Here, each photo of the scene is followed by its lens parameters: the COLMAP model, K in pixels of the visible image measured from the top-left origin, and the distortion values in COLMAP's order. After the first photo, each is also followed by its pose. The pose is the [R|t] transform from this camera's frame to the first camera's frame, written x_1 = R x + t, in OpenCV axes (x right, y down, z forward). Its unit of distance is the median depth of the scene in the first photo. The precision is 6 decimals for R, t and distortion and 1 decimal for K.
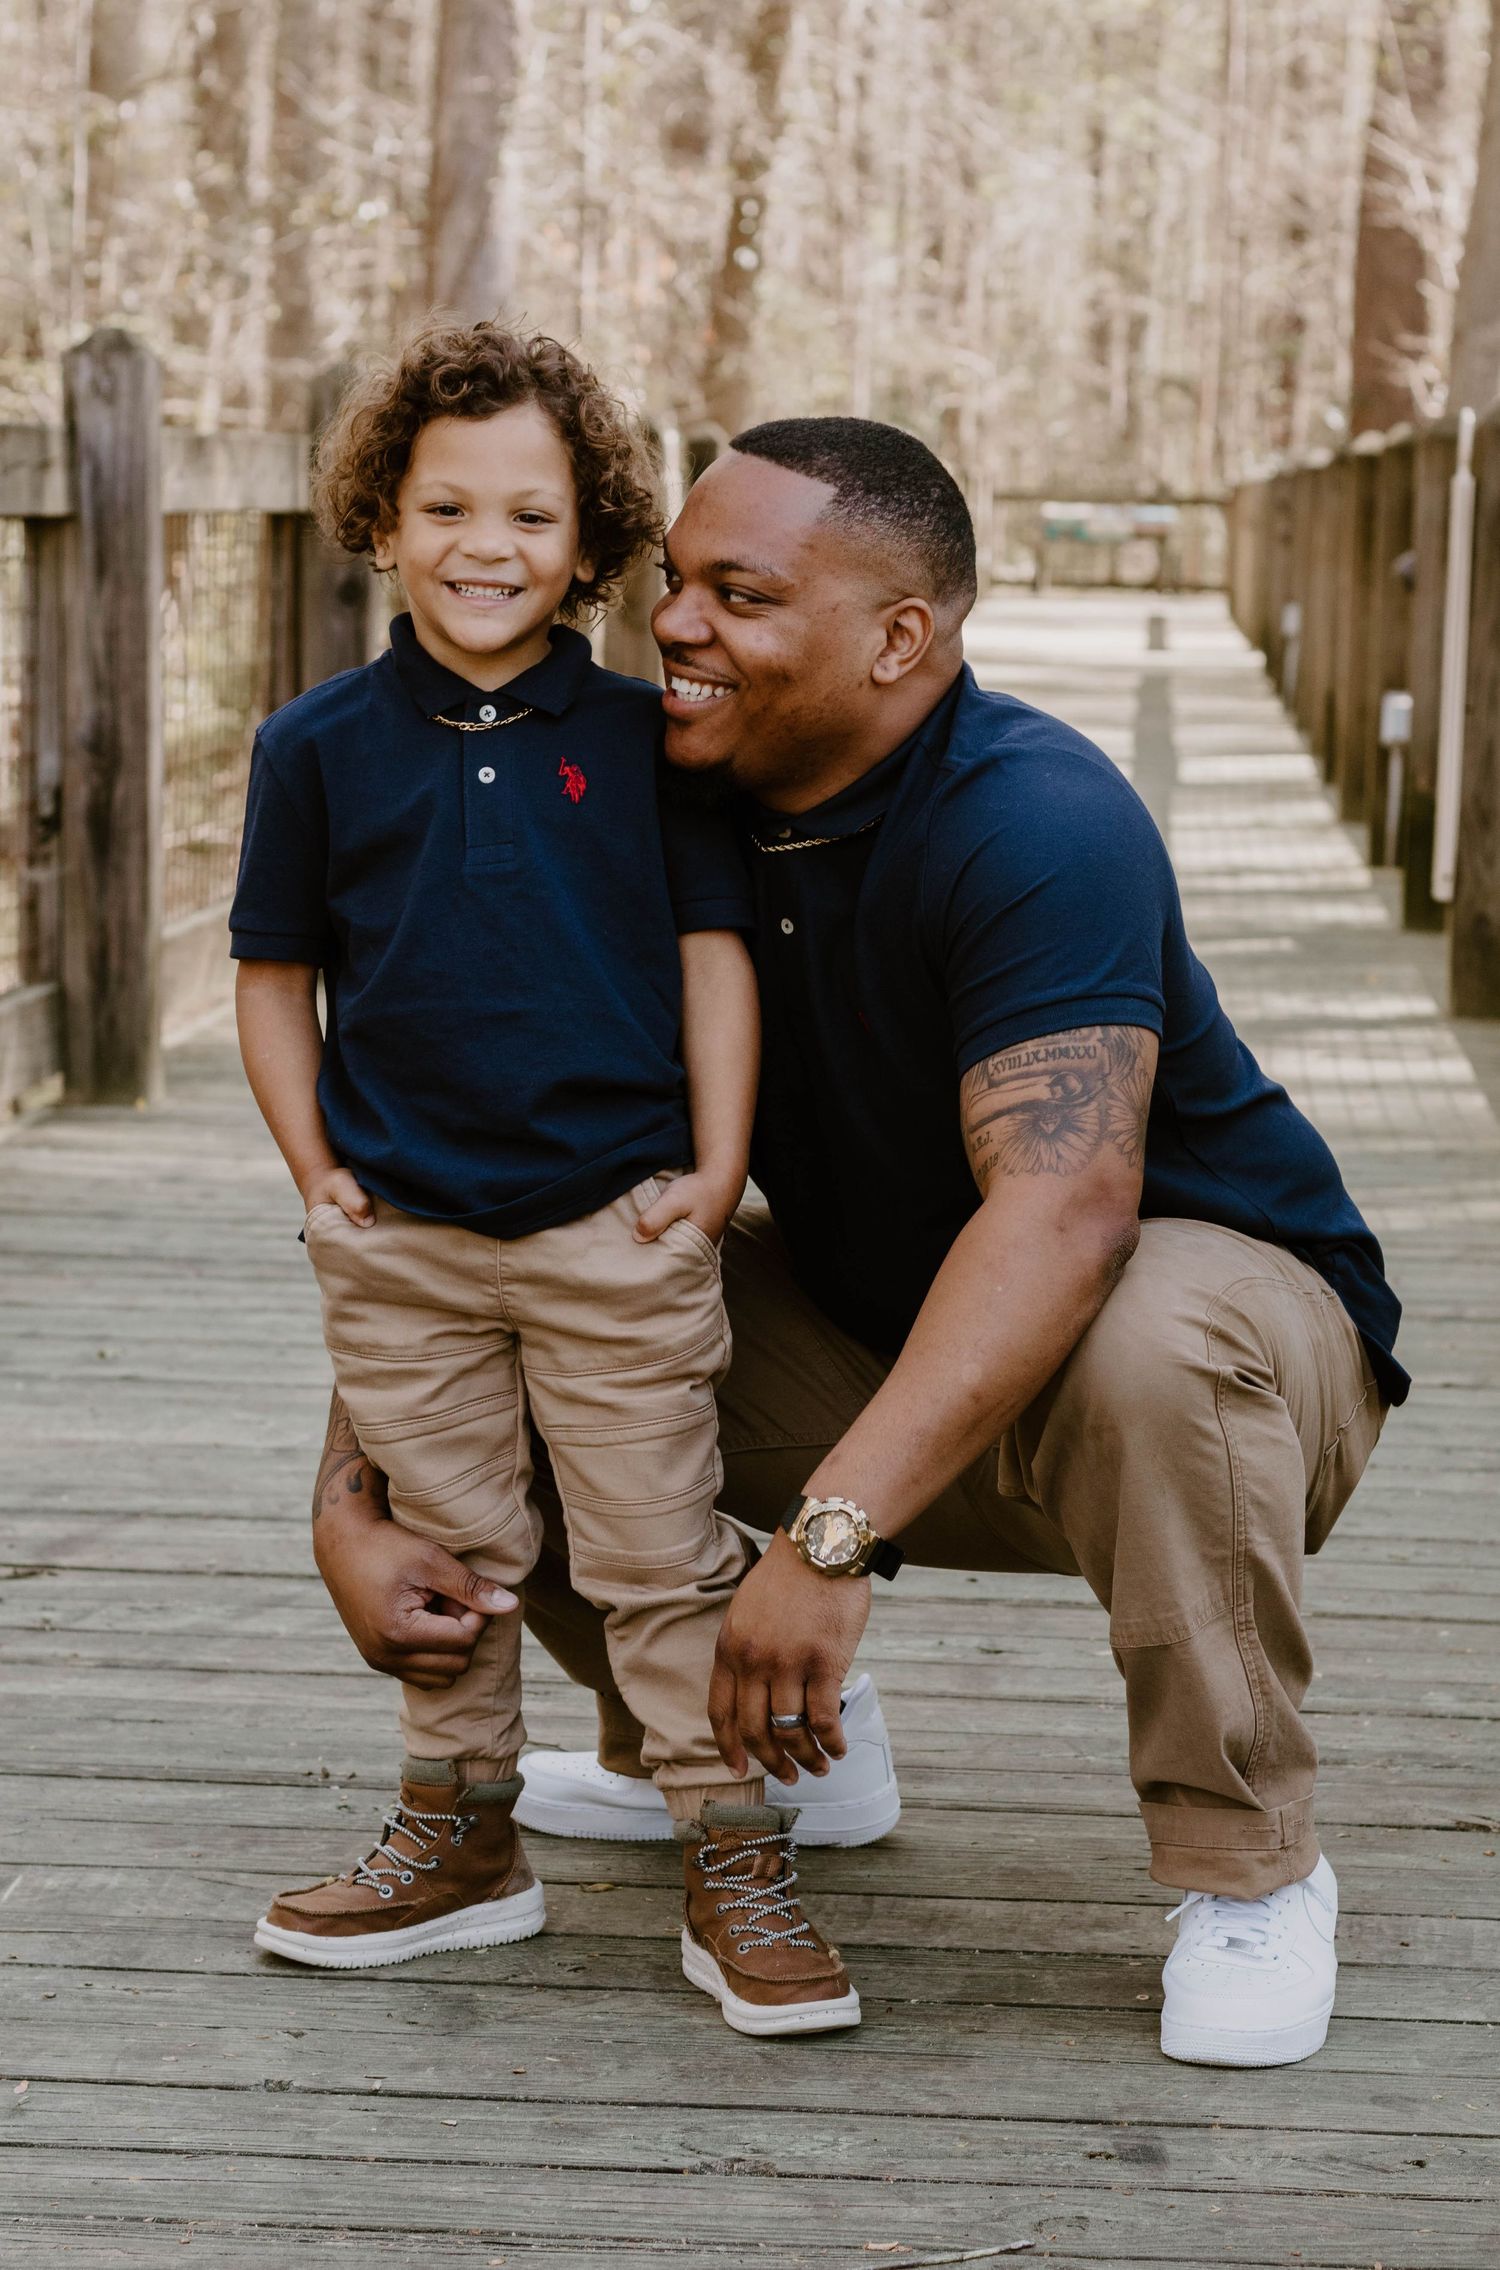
lens RADIAL K [[6021.8, 0, 858.7], [0, 6021.8, 1222.7], [0, 0, 1]] dist [0.072025, -0.373020]
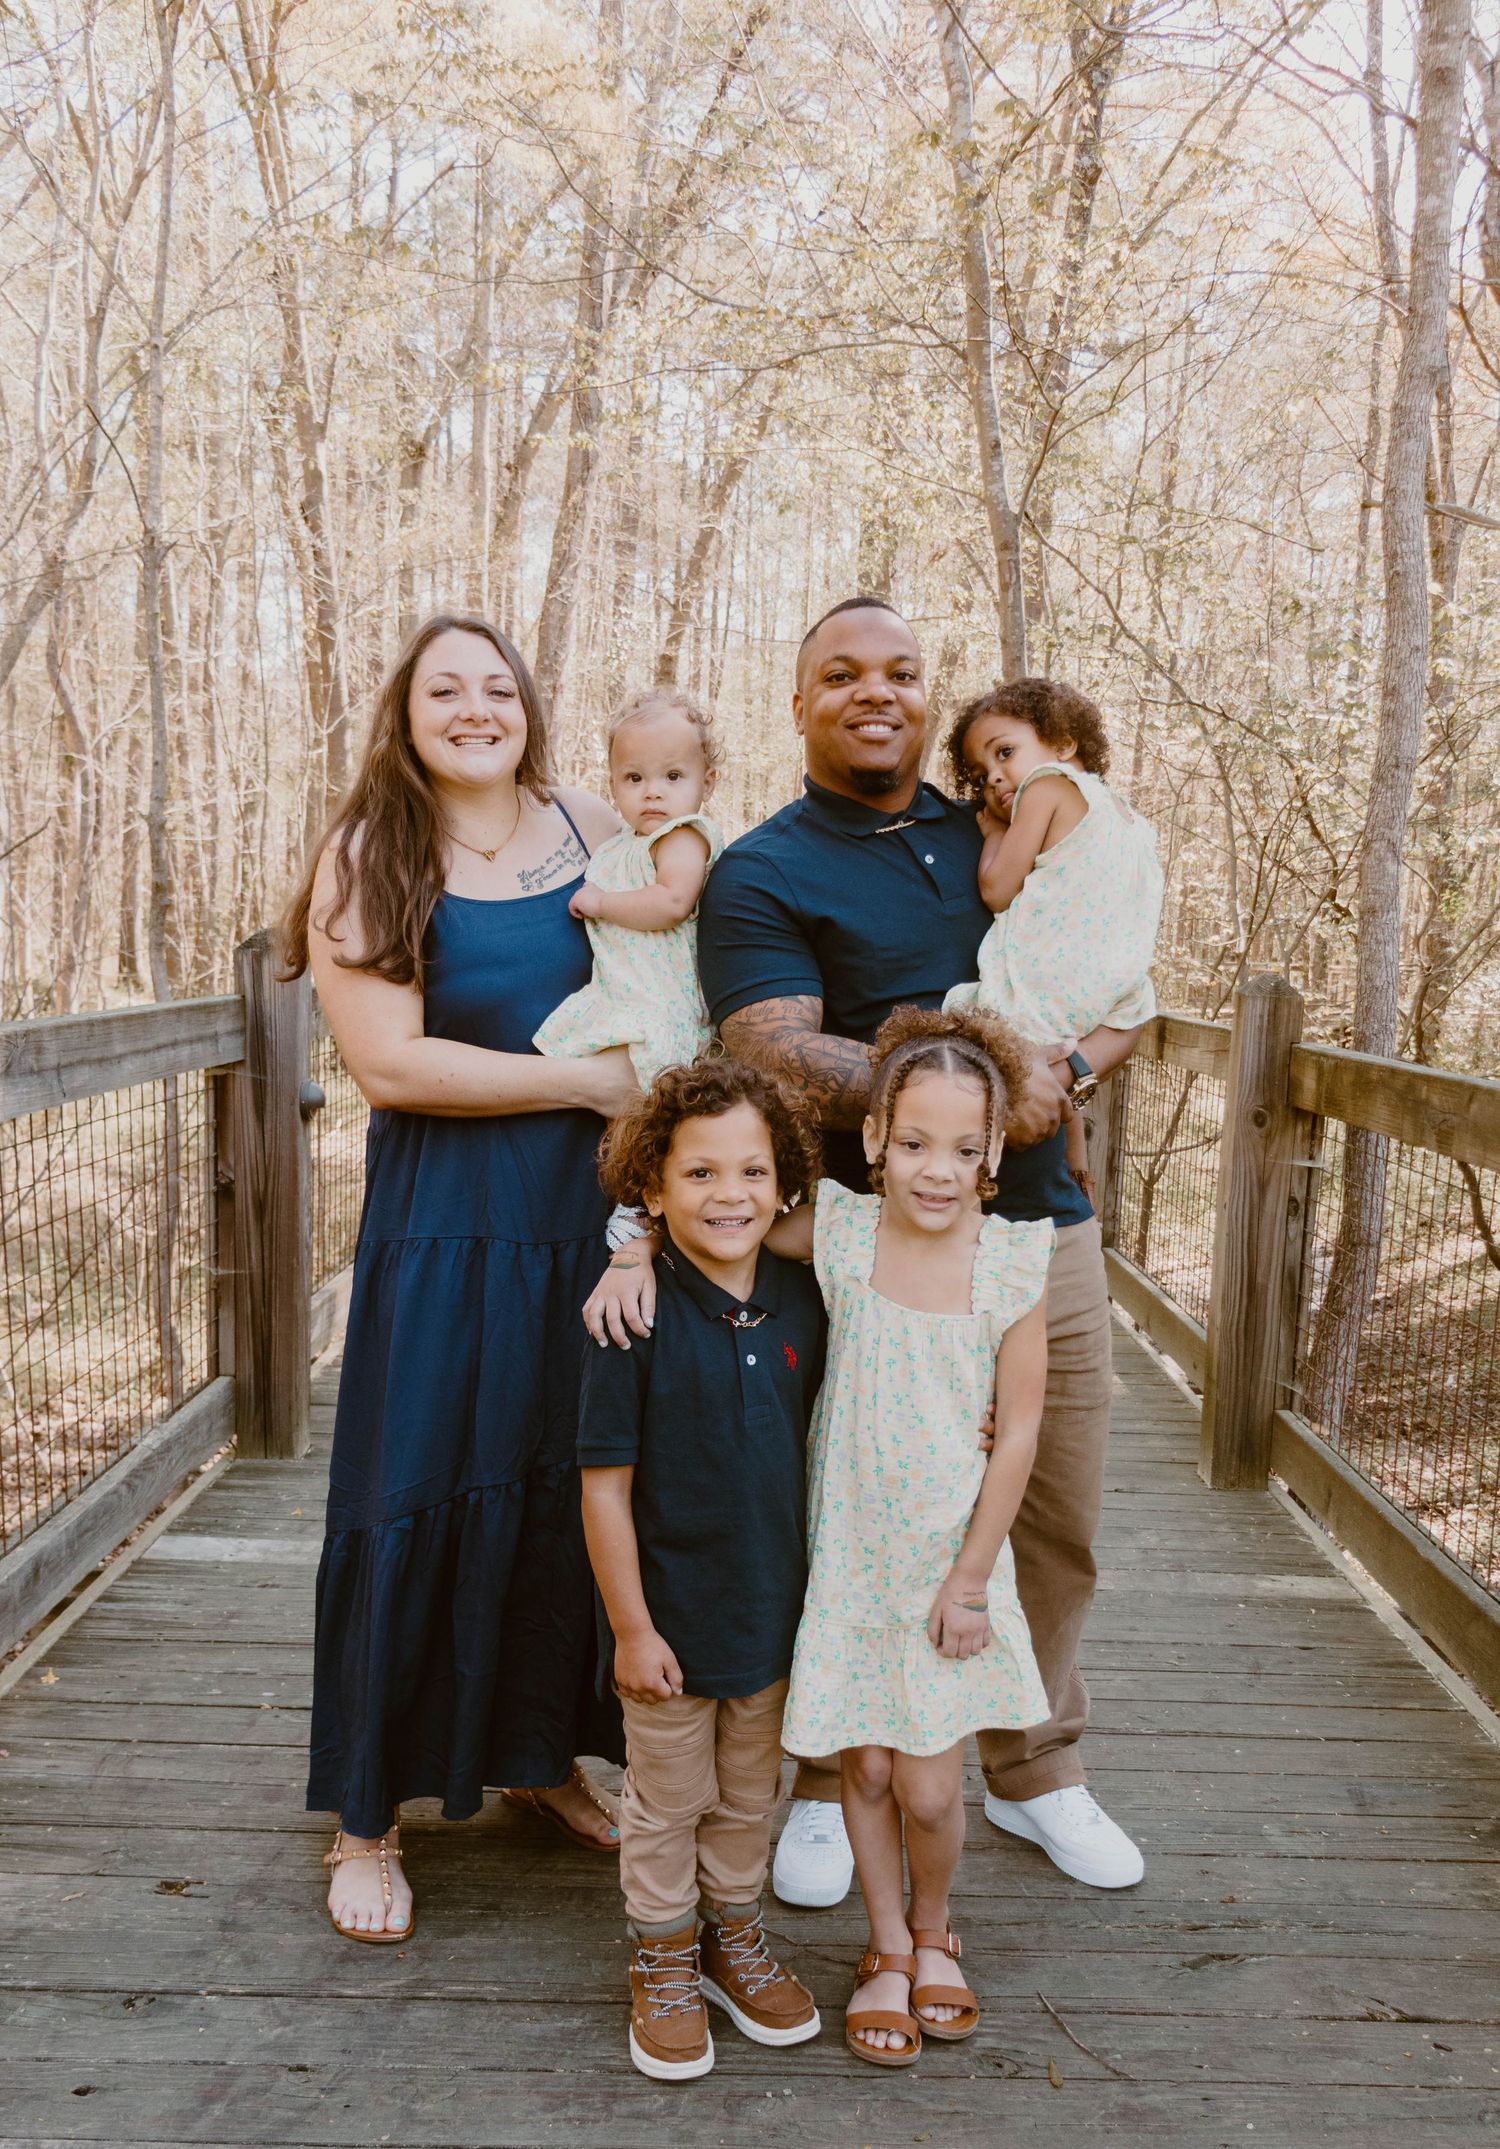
lens RADIAL K [[2000.1, 0, 845.4], [0, 2000.1, 1252.1], [0, 0, 1]] dist [0.012147, 0.008700]
pose [[0.995450, 0.003421, 0.095224, -0.059839], [-0.007311, 0.999151, 0.040540, -0.081410], [-0.095005, -0.041051, 0.994630, 0.336895]]
